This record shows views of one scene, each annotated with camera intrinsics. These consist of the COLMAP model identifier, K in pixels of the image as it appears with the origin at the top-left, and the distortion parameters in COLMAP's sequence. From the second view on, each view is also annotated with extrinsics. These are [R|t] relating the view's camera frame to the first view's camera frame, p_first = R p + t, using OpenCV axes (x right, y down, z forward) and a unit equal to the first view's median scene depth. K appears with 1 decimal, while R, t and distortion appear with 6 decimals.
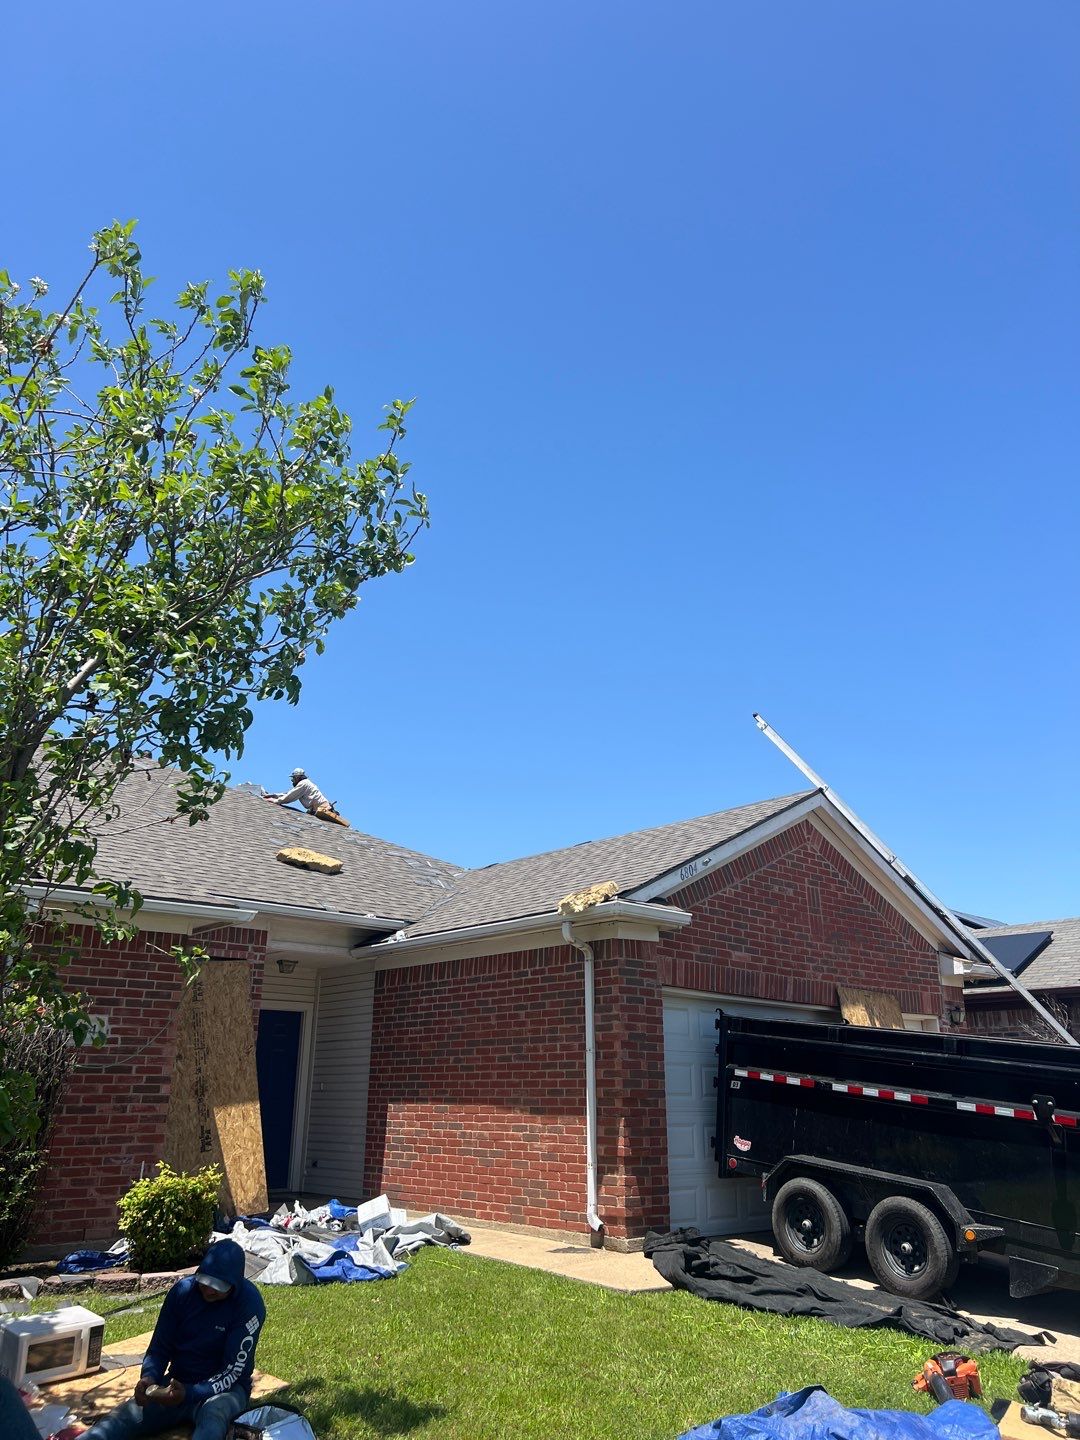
lens RADIAL K [[1124.8, 0, 537.7], [0, 1124.8, 706.6], [0, 0, 1]] dist [0.053388, -0.019184]
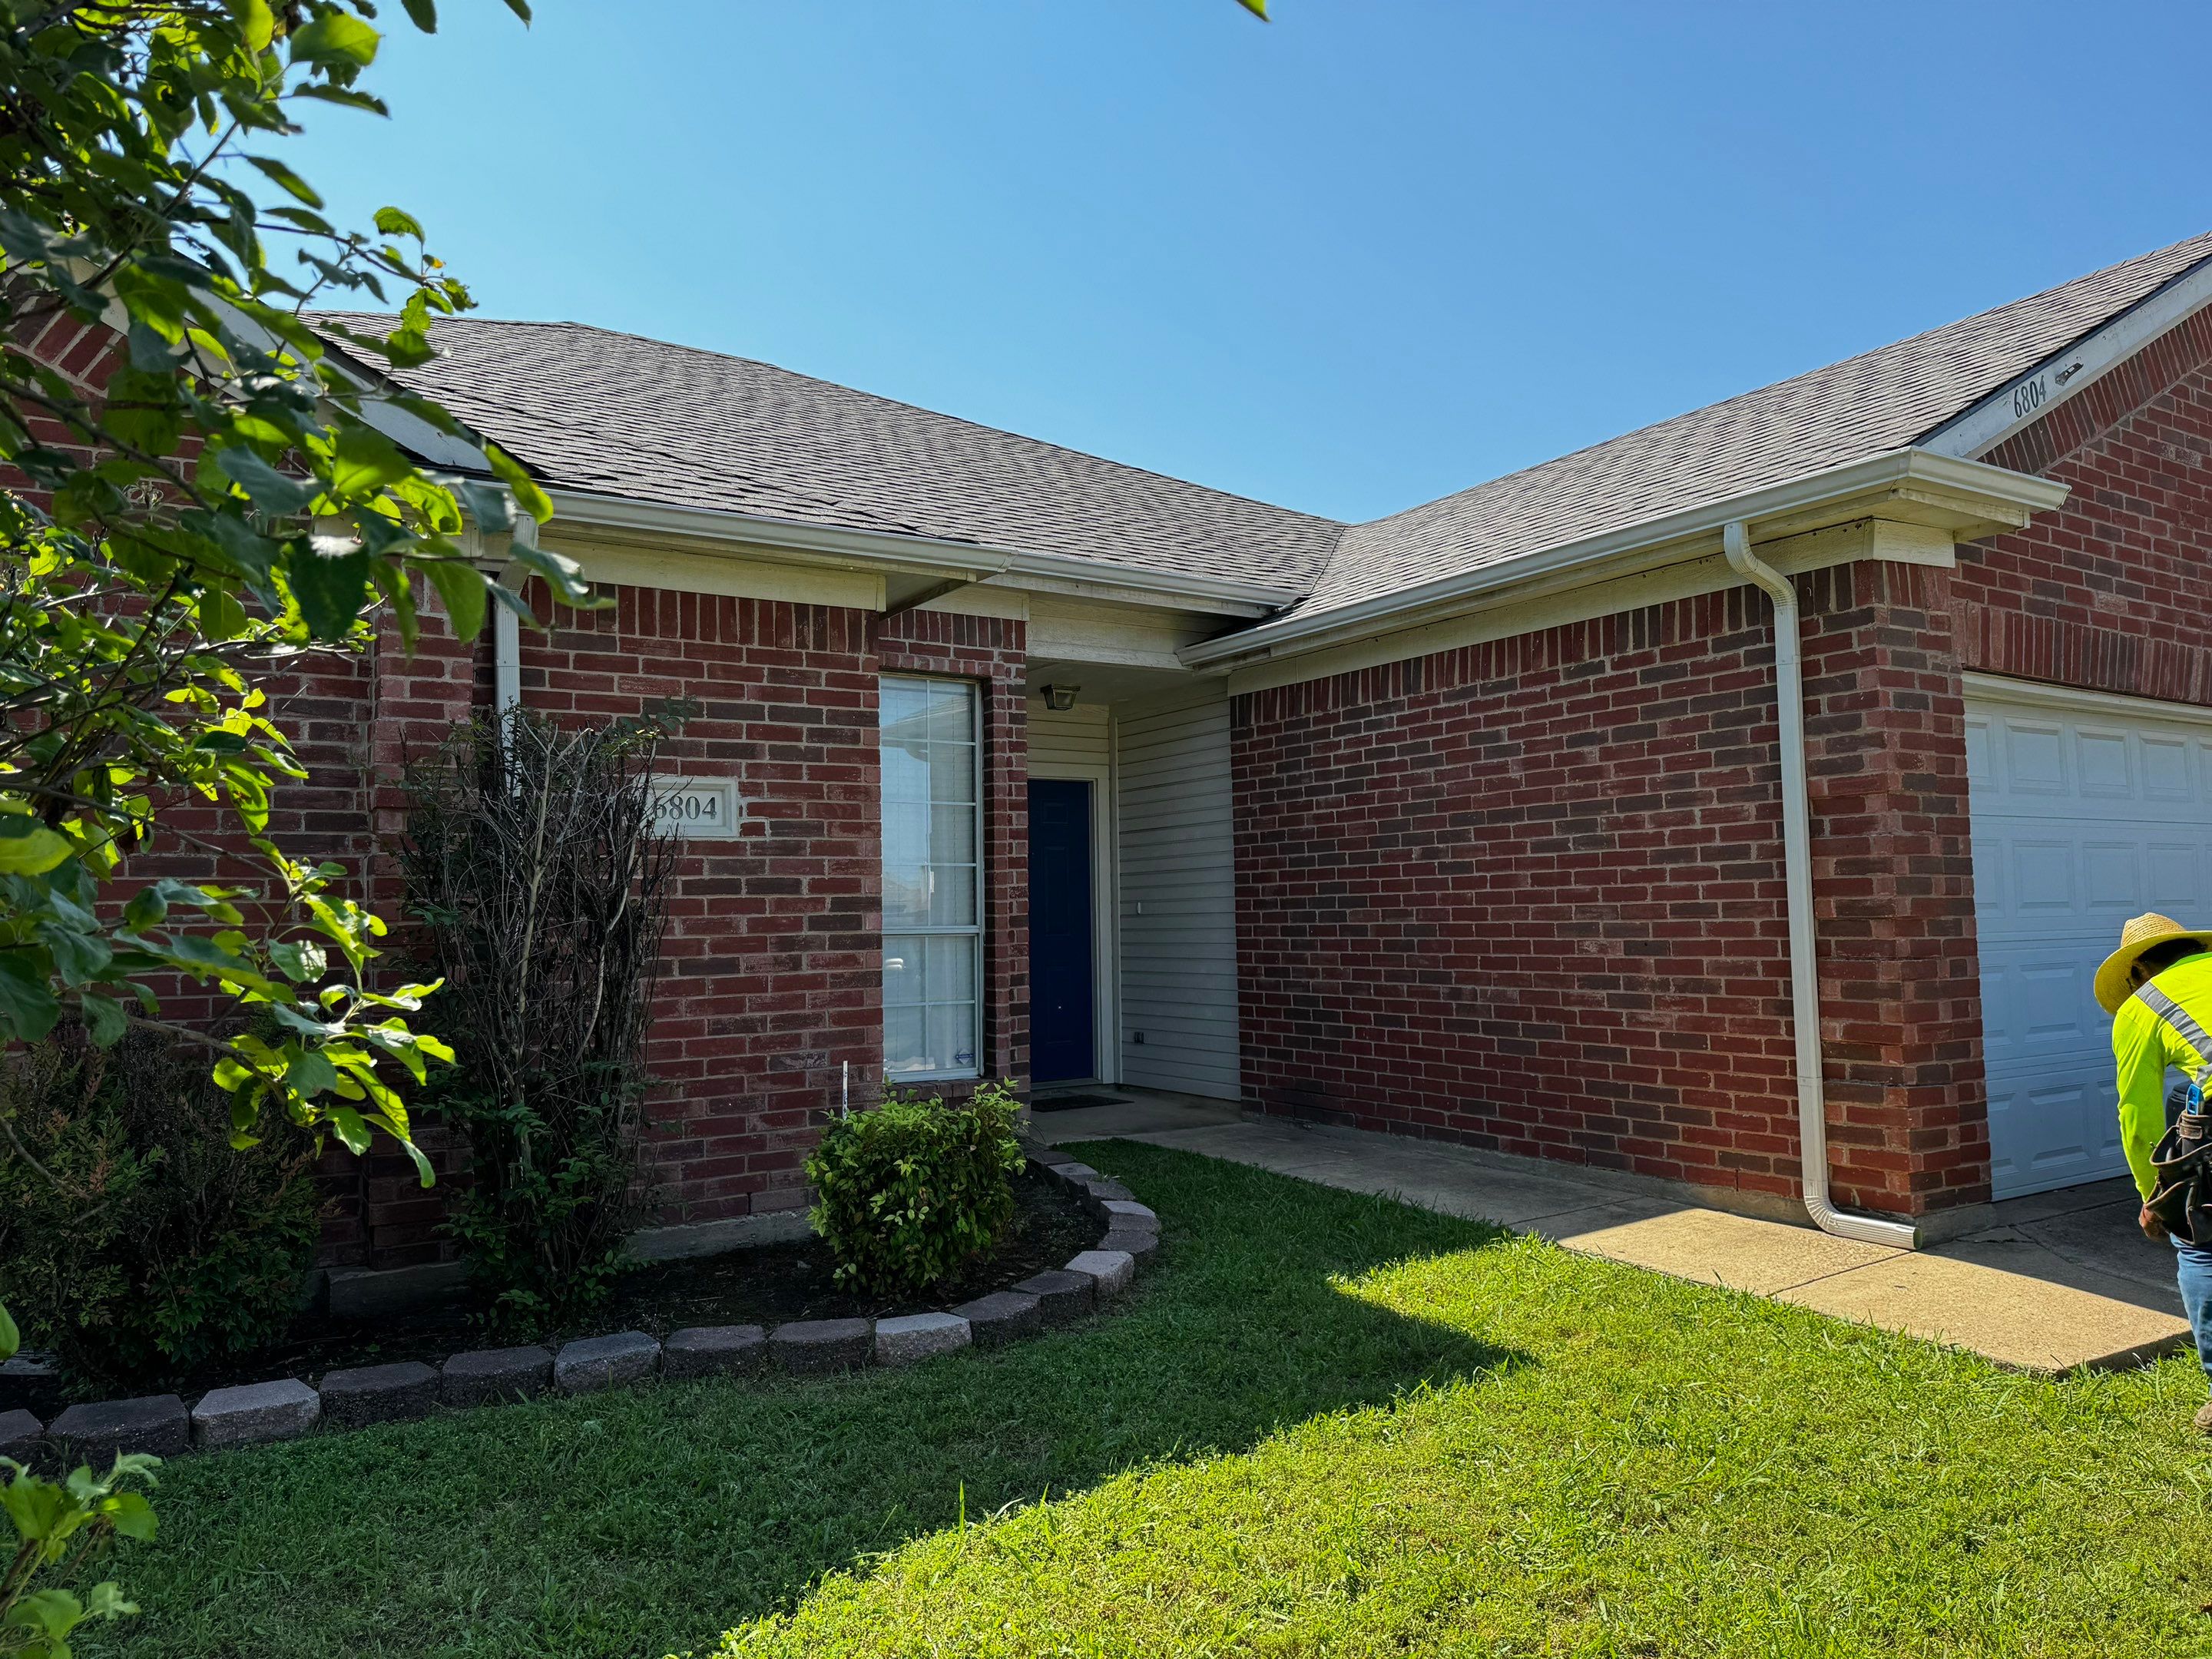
lens RADIAL K [[1510.4, 0, 1071.3], [0, 1510.4, 816.2], [0, 0, 1]] dist [0.043759, -0.022863]
pose [[0.986271, -0.037360, -0.160855, -0.127789], [0.078594, 0.962873, 0.258259, 0.123065], [0.145234, -0.267356, 0.952590, 0.379093]]
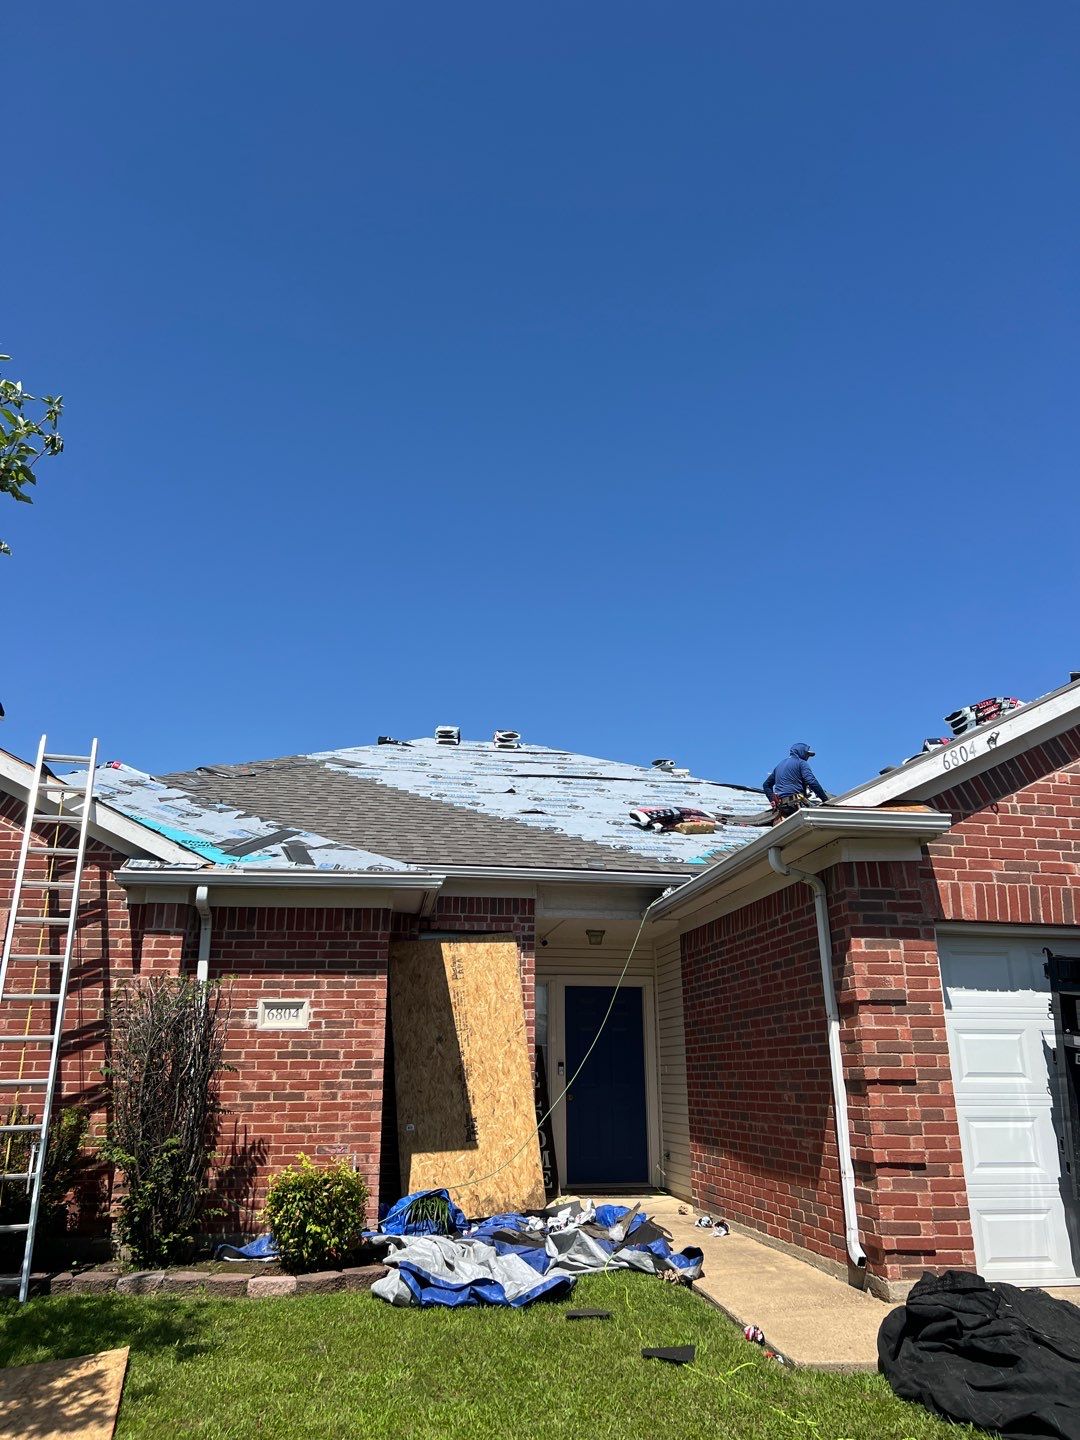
lens RADIAL K [[1124.8, 0, 535.5], [0, 1124.8, 724.9], [0, 0, 1]] dist [0.053388, -0.019184]
pose [[0.834177, -0.175777, -0.522734, 0.286639], [0.190158, 0.981394, -0.026555, 0.097429], [0.517676, -0.077251, 0.852082, 0.278878]]
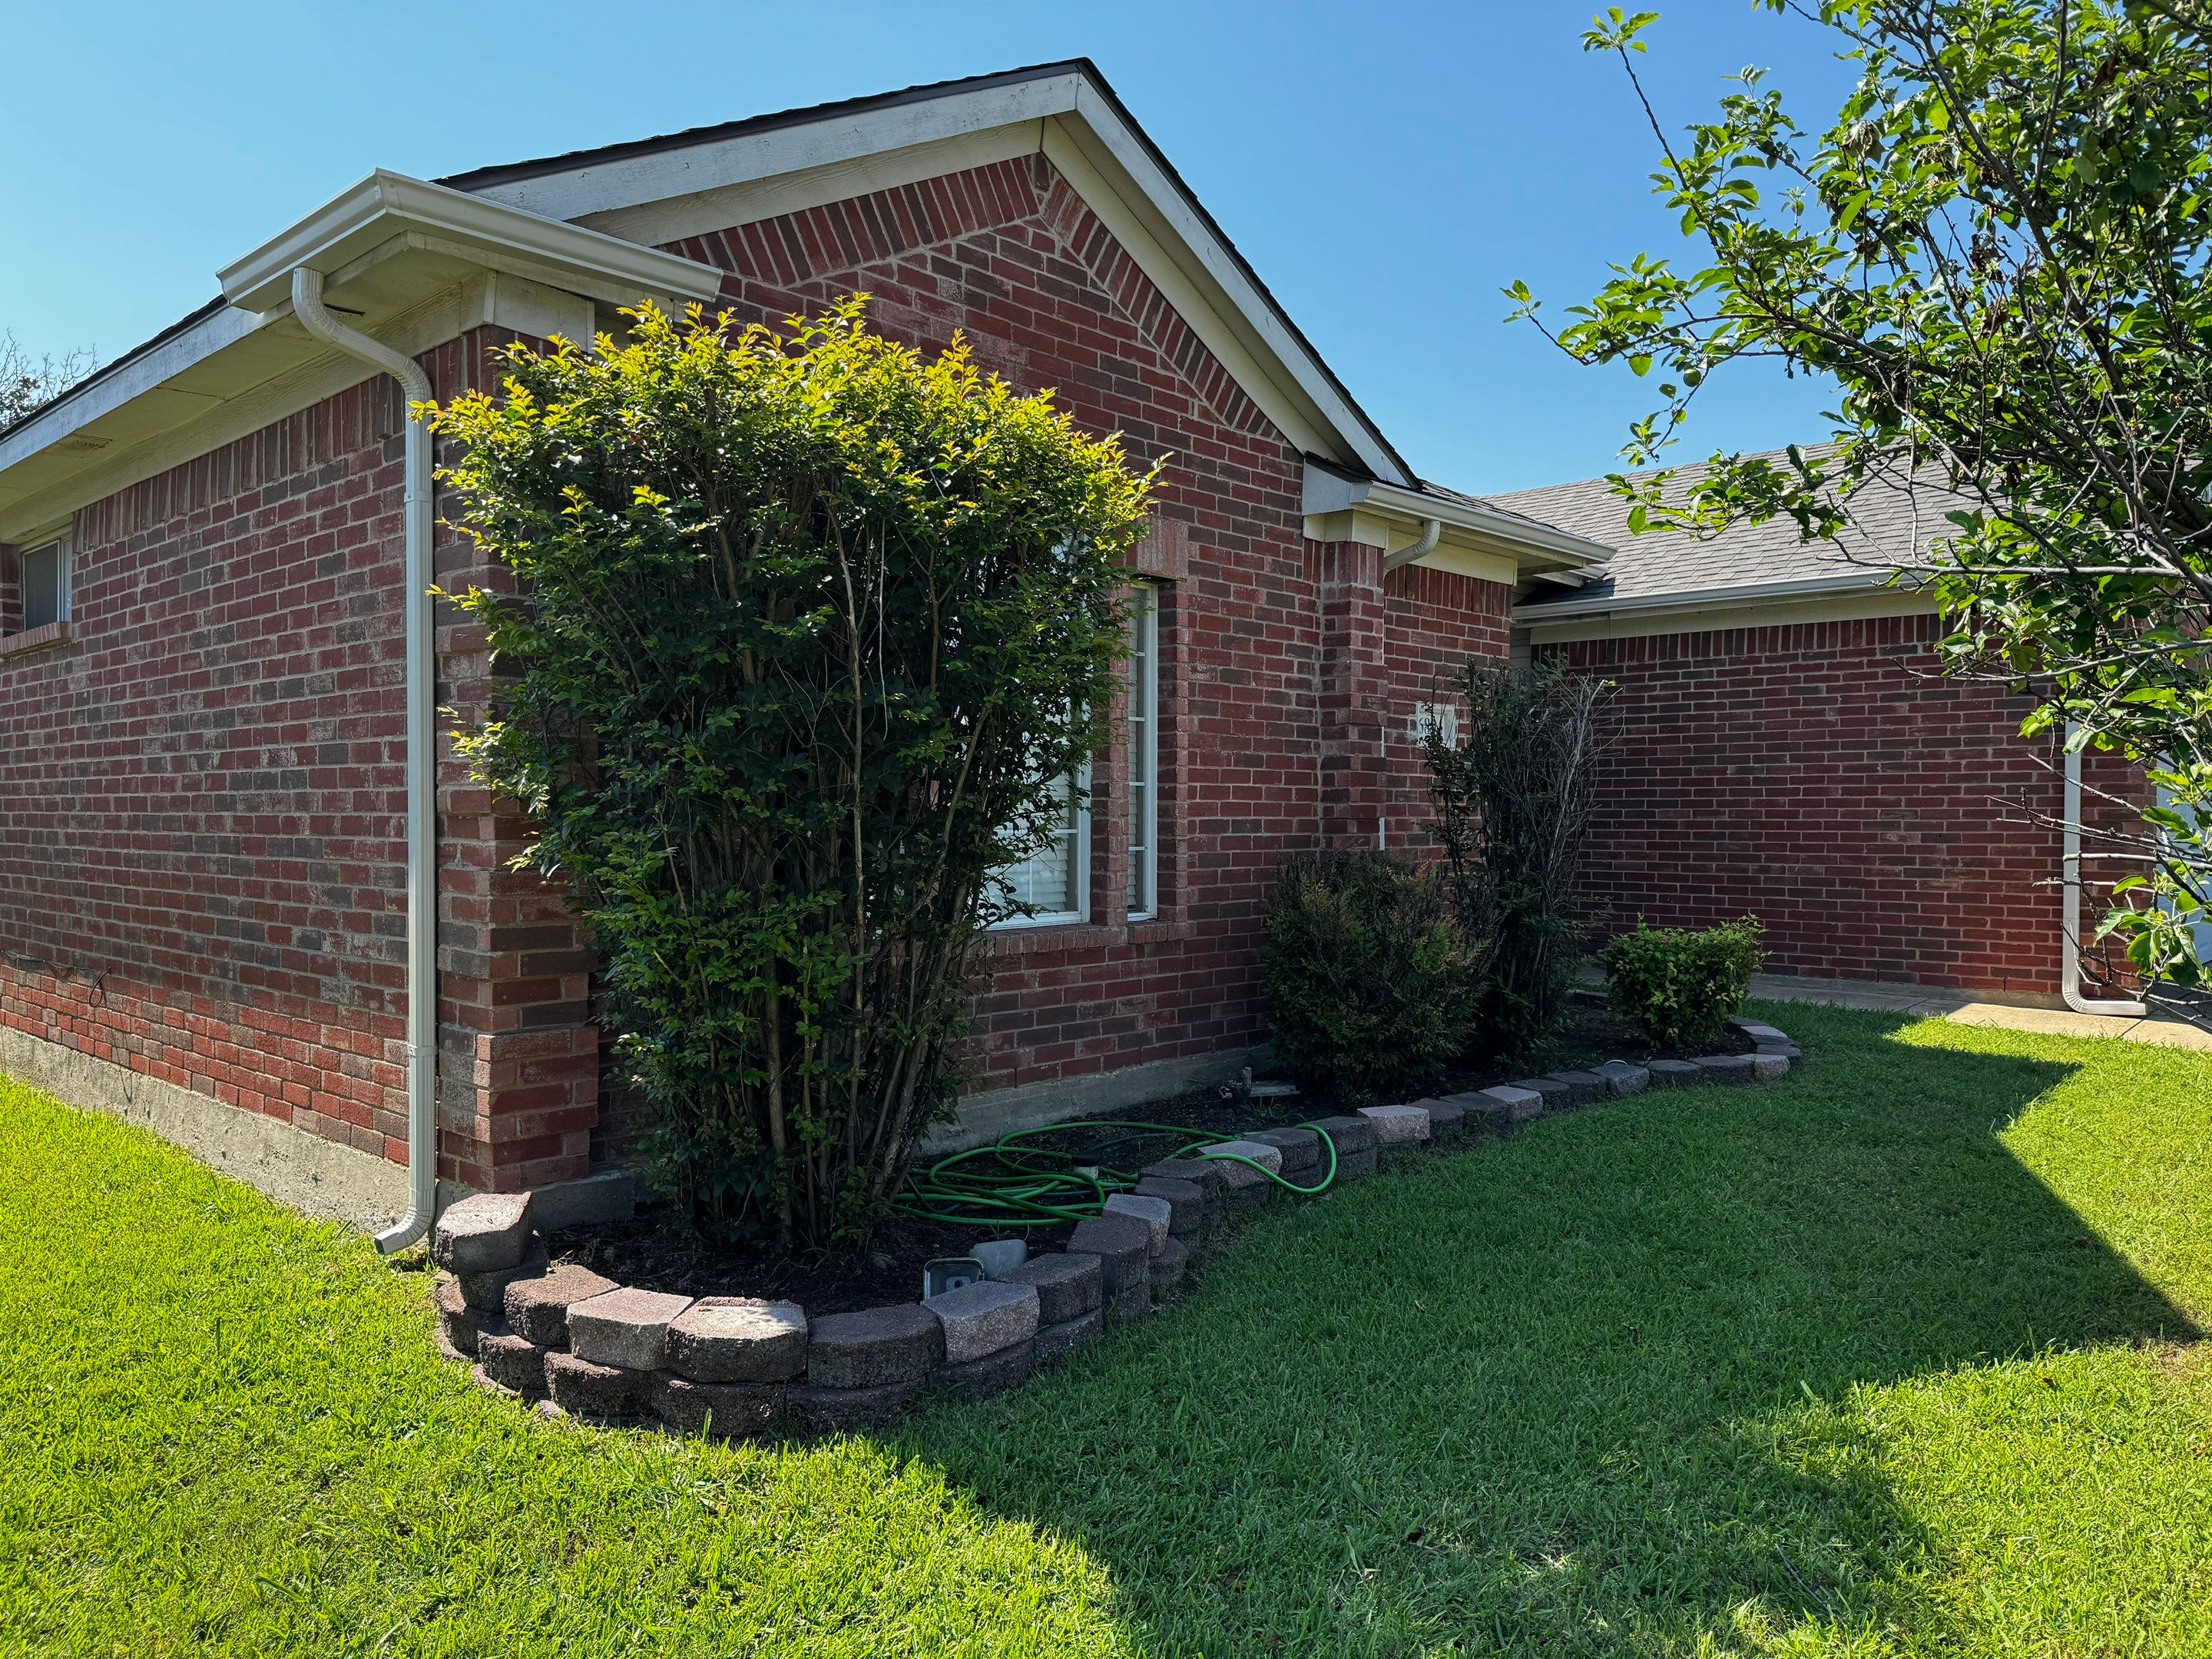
lens RADIAL K [[1510.4, 0, 1115.6], [0, 1510.4, 832.2], [0, 0, 1]] dist [0.043759, -0.022863]
pose [[0.989625, -0.011475, 0.143216, -0.633617], [-0.038513, 0.939139, 0.341371, 0.047526], [-0.138417, -0.343345, 0.928954, 0.184563]]
